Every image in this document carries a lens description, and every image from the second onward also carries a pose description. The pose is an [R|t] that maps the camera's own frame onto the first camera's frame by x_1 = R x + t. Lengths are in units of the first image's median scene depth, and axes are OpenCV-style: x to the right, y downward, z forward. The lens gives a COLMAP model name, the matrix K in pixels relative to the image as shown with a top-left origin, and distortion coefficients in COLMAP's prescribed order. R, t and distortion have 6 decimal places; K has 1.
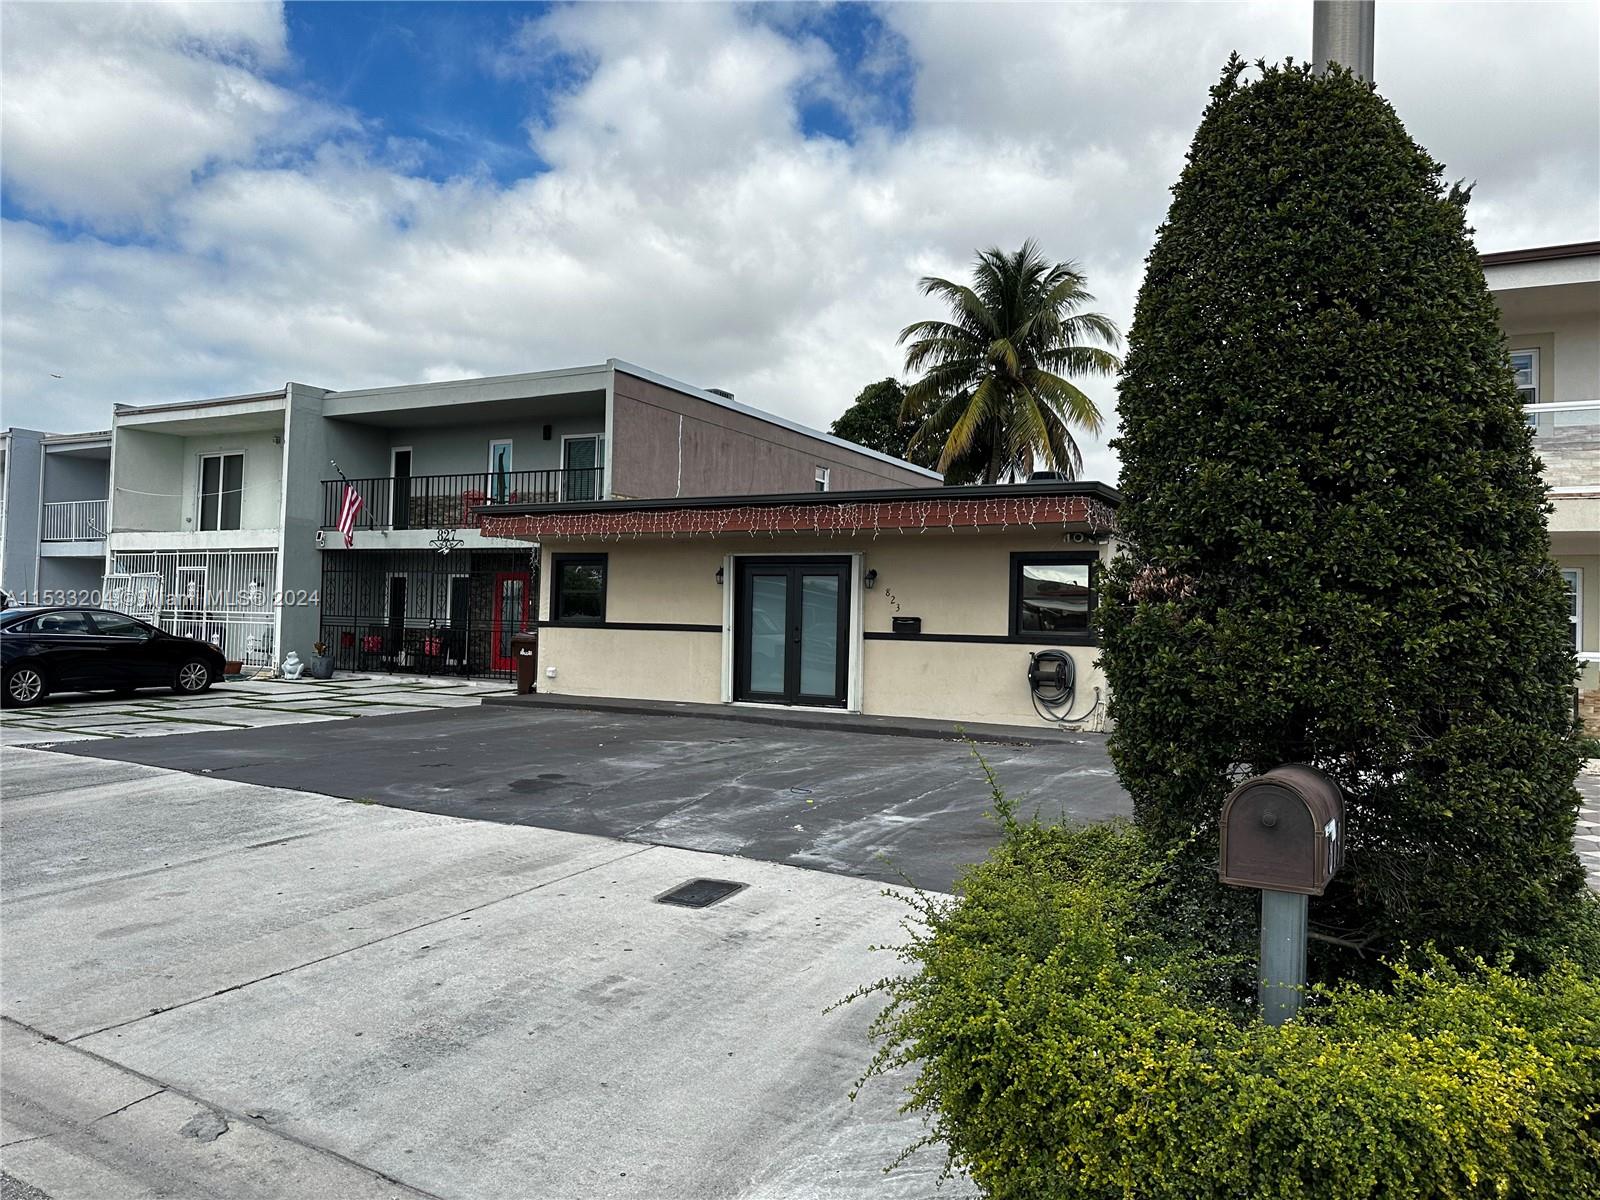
lens RADIAL K [[1134.7, 0, 797.7], [0, 1134.7, 594.9], [0, 0, 1]] dist [0.032906, -0.010890]
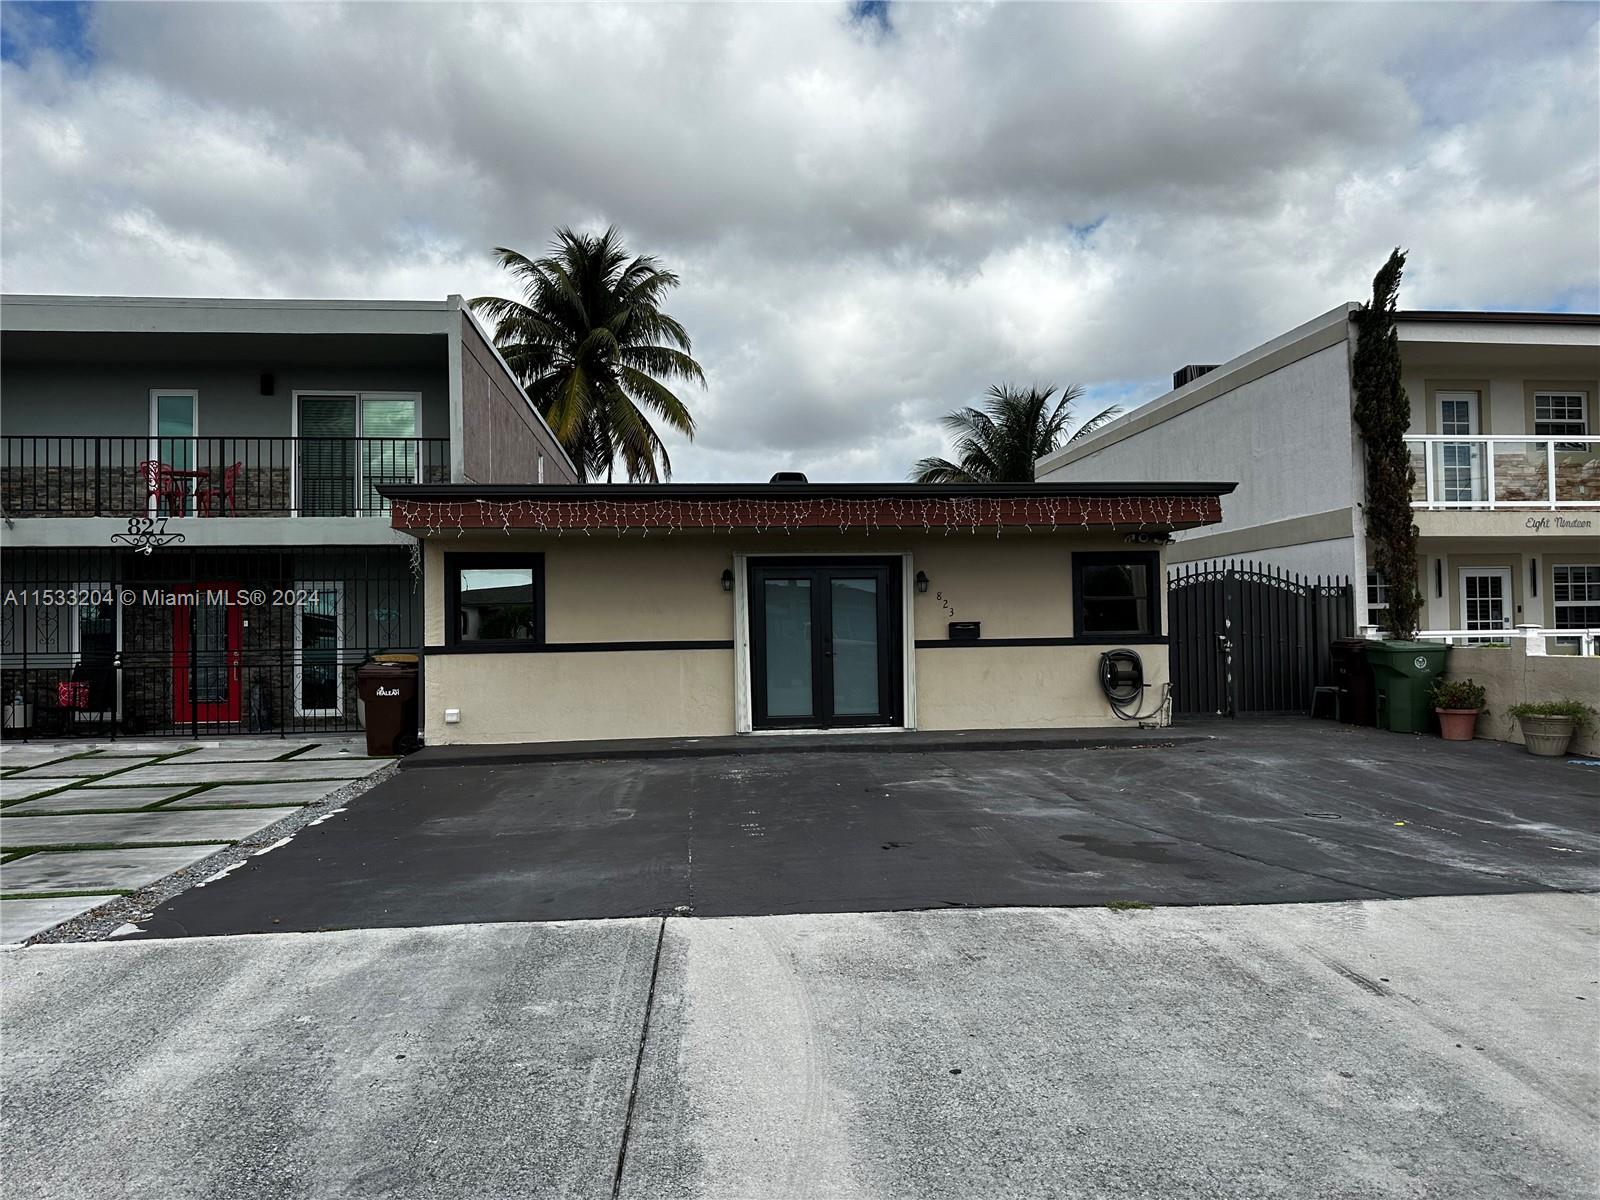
lens RADIAL K [[1134.7, 0, 787.1], [0, 1134.7, 604.6], [0, 0, 1]] dist [0.032906, -0.010890]
pose [[0.810492, -0.024745, 0.585227, -0.527723], [0.022062, 0.999688, 0.011715, -0.008079], [-0.585335, 0.003416, 0.810785, 0.311868]]
